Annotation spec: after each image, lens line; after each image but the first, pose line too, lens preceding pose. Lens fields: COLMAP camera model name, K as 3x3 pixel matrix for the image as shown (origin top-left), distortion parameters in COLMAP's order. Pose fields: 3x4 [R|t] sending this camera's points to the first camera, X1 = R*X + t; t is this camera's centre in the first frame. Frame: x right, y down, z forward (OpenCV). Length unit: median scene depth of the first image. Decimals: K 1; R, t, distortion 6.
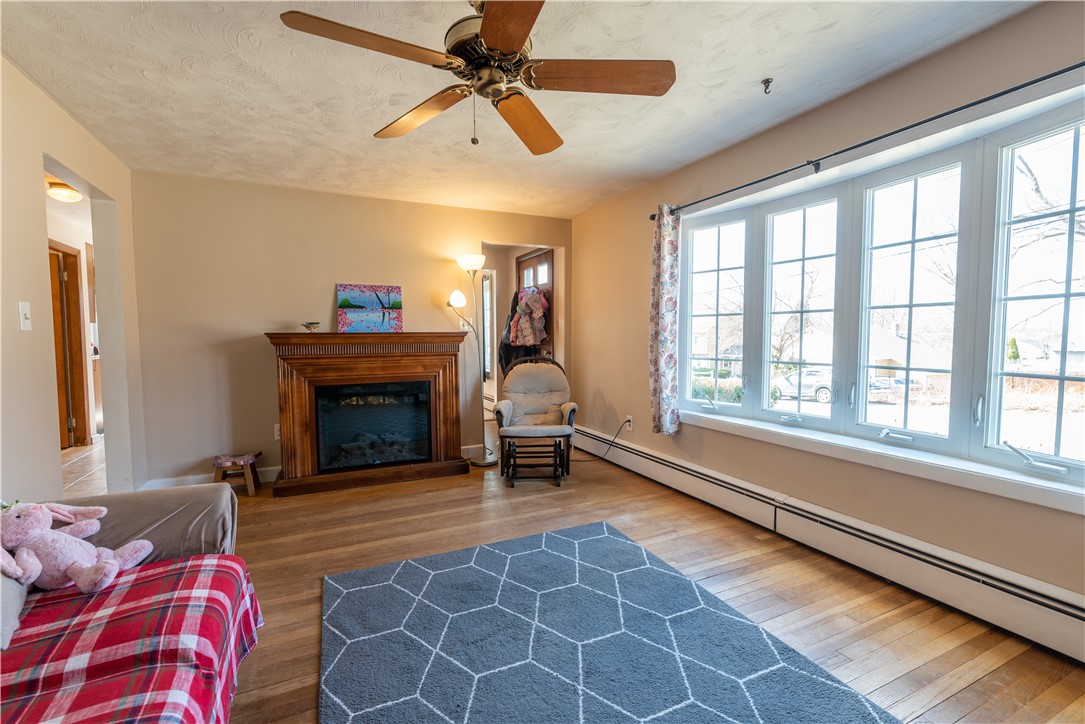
lens RADIAL K [[478.7, 0, 542.5], [0, 478.7, 362.0], [0, 0, 1]] dist [0.000389, -0.000033]
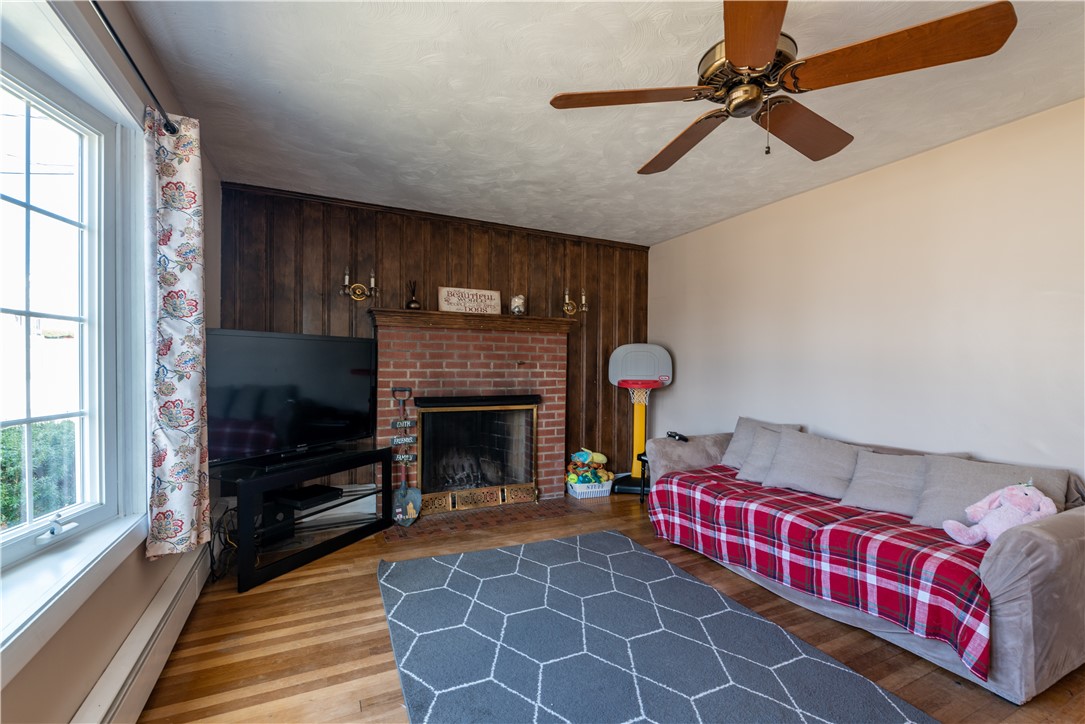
lens RADIAL K [[473.3, 0, 540.2], [0, 473.3, 370.8], [0, 0, 1]] dist [0.000946, -0.000249]
pose [[-0.999902, -0.005499, -0.012839, 0.193516], [-0.006476, 0.996985, 0.077330, -0.073541], [0.012375, 0.077406, -0.996923, 1.239390]]
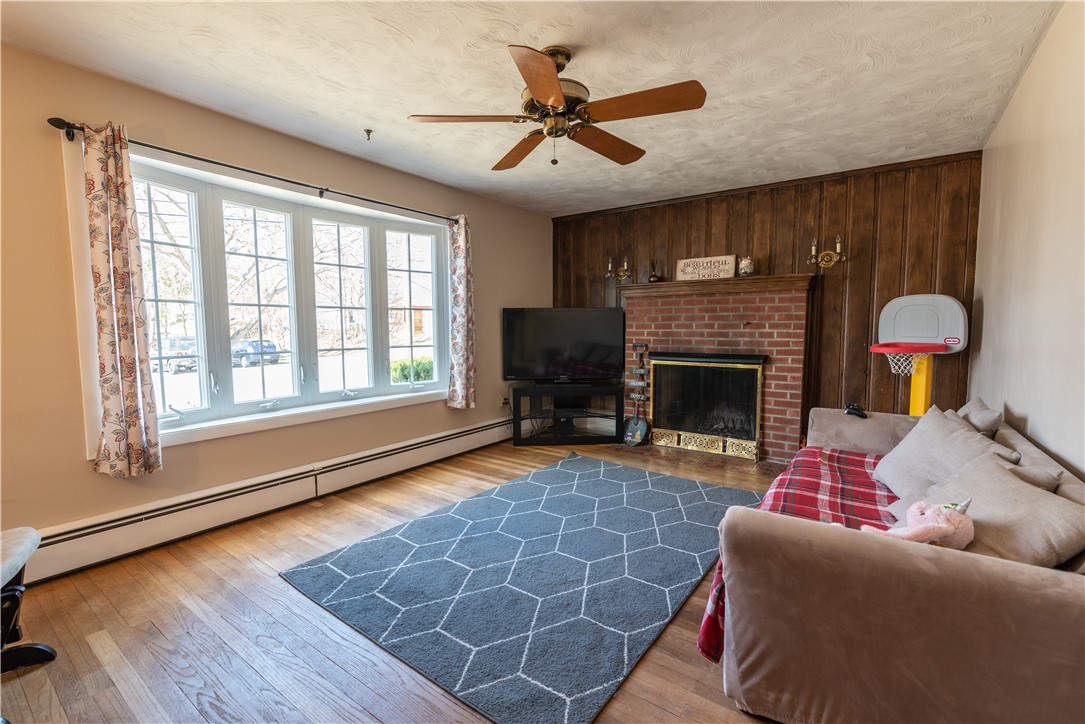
lens RADIAL K [[473.3, 0, 540.2], [0, 473.3, 370.8], [0, 0, 1]] dist [0.000946, -0.000249]
pose [[-0.482391, -0.076111, 0.872643, -0.777760], [0.059887, 0.991022, 0.119540, -0.053276], [-0.873907, 0.109925, -0.473501, 1.074429]]
